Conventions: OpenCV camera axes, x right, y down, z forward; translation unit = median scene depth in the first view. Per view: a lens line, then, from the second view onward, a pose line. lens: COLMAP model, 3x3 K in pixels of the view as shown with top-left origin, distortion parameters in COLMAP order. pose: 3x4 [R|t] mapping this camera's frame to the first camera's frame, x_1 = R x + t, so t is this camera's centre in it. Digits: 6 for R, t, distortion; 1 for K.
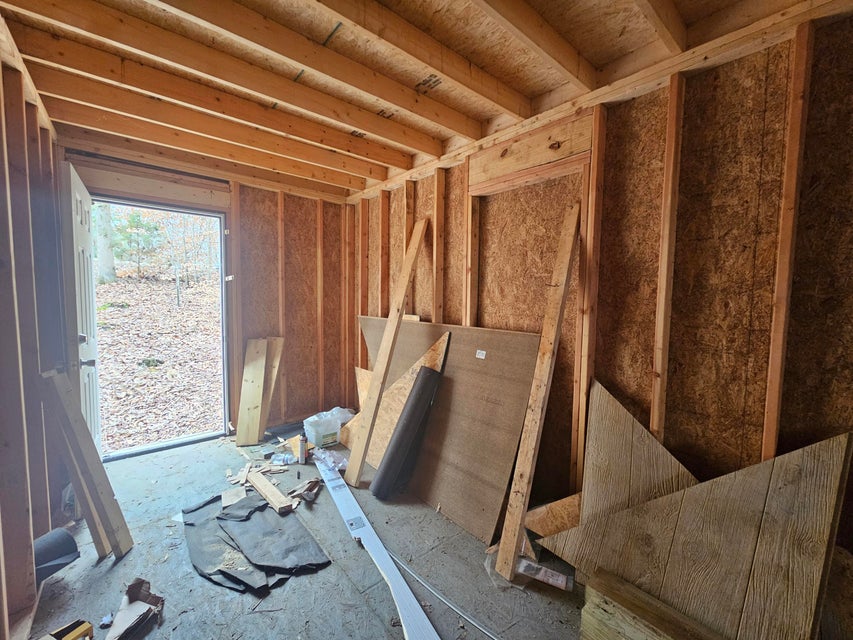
lens RADIAL K [[346.5, 0, 433.1], [0, 346.5, 317.0], [0, 0, 1]] dist [-0.002220, -0.000681]
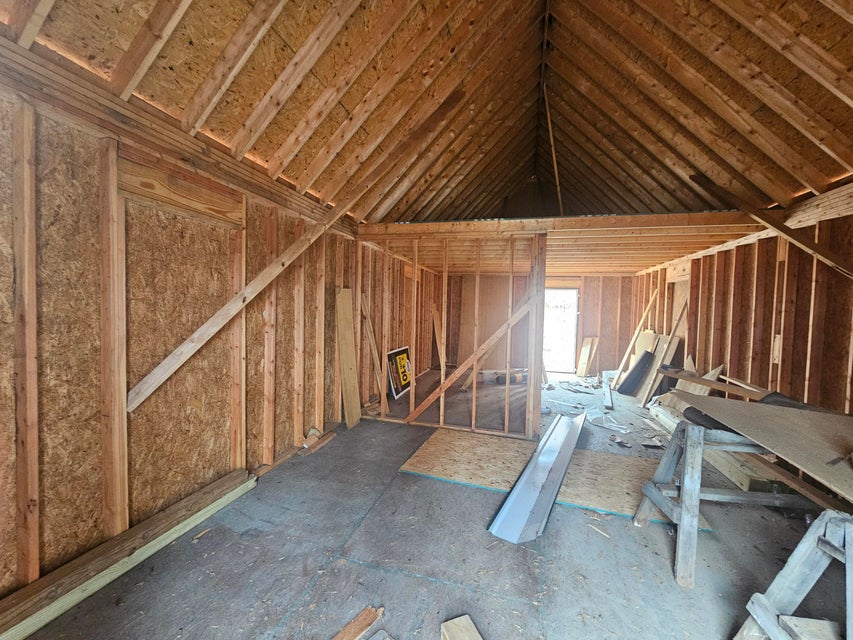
lens RADIAL K [[346.5, 0, 430.7], [0, 346.5, 320.0], [0, 0, 1]] dist [-0.002220, -0.000681]
pose [[0.558573, 0.029303, -0.828937, 0.968780], [-0.072733, 0.997257, -0.013757, 0.061044], [0.826260, 0.067975, 0.559172, -1.399654]]
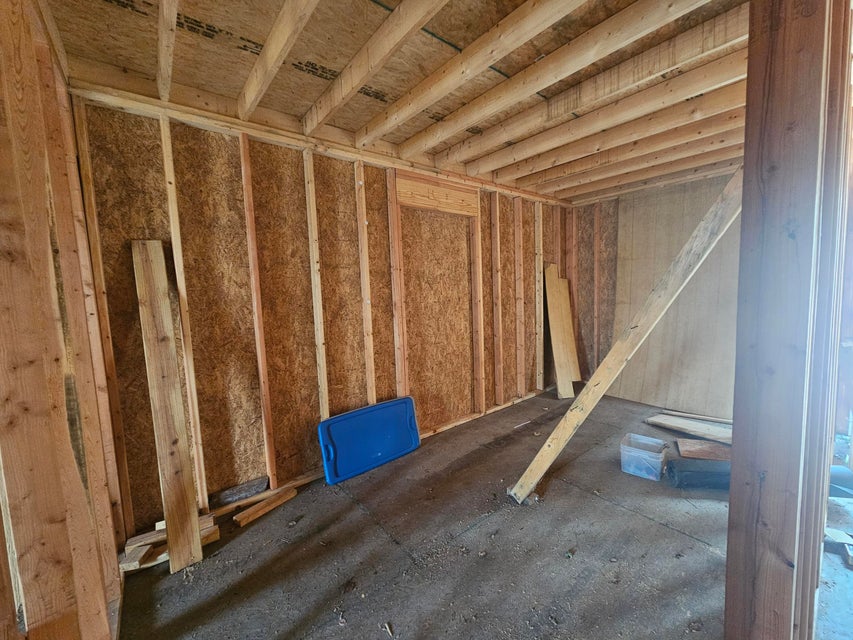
lens RADIAL K [[346.5, 0, 426.5], [0, 346.5, 319.6], [0, 0, 1]] dist [-0.002220, -0.000681]
pose [[-0.043818, 0.079090, -0.995904, 0.103067], [-0.030269, 0.996299, 0.080453, 0.014439], [0.998581, 0.033671, -0.041262, -0.259831]]
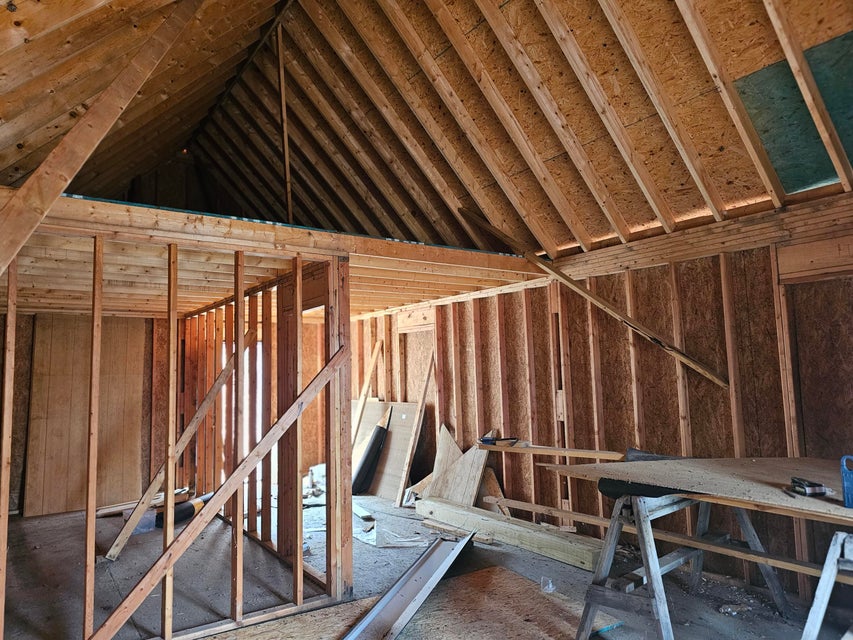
lens RADIAL K [[569.7, 0, 424.4], [0, 569.7, 317.5], [0, 0, 1]] dist [0.062604, -0.059441]
pose [[0.992646, -0.050865, -0.109851, 0.475979], [0.032565, 0.986192, -0.162374, 0.063381], [0.116593, 0.157602, 0.980596, -1.642380]]
